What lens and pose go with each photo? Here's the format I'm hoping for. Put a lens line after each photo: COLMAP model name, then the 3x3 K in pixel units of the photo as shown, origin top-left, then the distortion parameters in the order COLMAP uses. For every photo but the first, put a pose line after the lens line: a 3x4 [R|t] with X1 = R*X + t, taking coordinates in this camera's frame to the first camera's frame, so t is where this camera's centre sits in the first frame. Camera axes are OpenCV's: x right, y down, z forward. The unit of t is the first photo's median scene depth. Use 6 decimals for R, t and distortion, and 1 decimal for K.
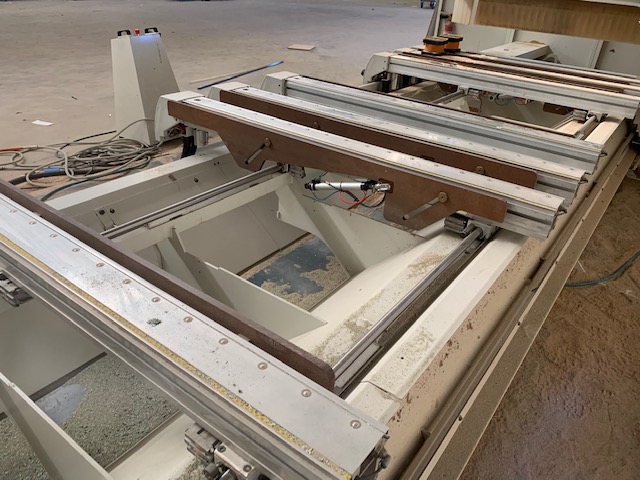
lens RADIAL K [[492.2, 0, 323.5], [0, 492.2, 243.3], [0, 0, 1]] dist [0.025099, -0.030450]
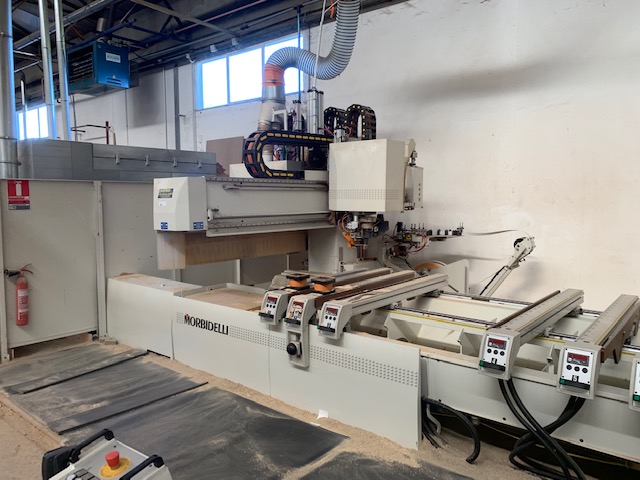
lens RADIAL K [[492.2, 0, 324.3], [0, 492.2, 242.6], [0, 0, 1]] dist [0.025099, -0.030450]
pose [[0.055630, -0.159256, 0.985669, -0.996265], [0.505797, 0.855649, 0.109702, -0.739611], [-0.860857, 0.492446, 0.128151, 1.021902]]
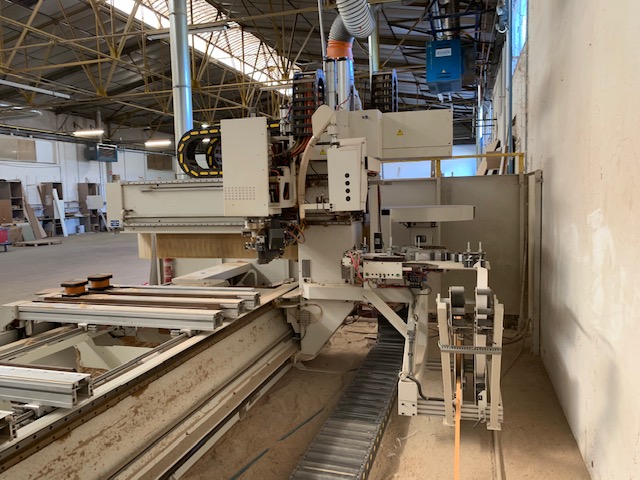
lens RADIAL K [[492.2, 0, 325.2], [0, 492.2, 237.6], [0, 0, 1]] dist [0.025099, -0.030450]
pose [[0.937449, -0.117221, 0.327793, 0.491923], [0.243596, 0.893558, -0.377114, 0.043794], [-0.248696, 0.433375, 0.866220, -0.125605]]
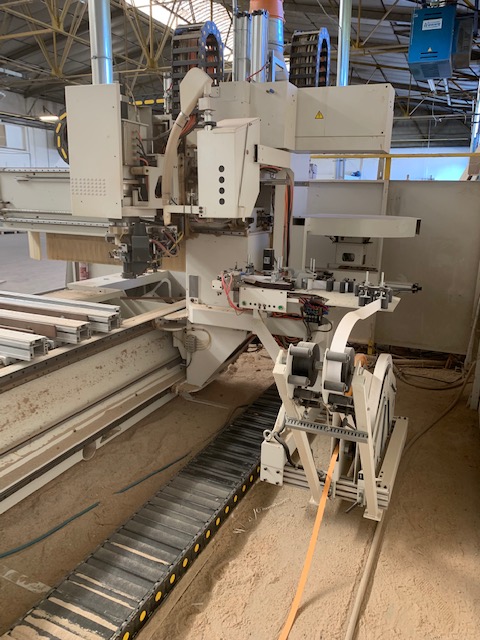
lens RADIAL K [[492.2, 0, 245.0], [0, 492.2, 322.3], [0, 0, 1]] dist [0.025099, -0.030450]
pose [[0.975985, -0.093474, 0.196765, 0.793116], [0.141604, 0.958617, -0.246984, -0.037830], [-0.165535, 0.268916, 0.948832, 0.052959]]
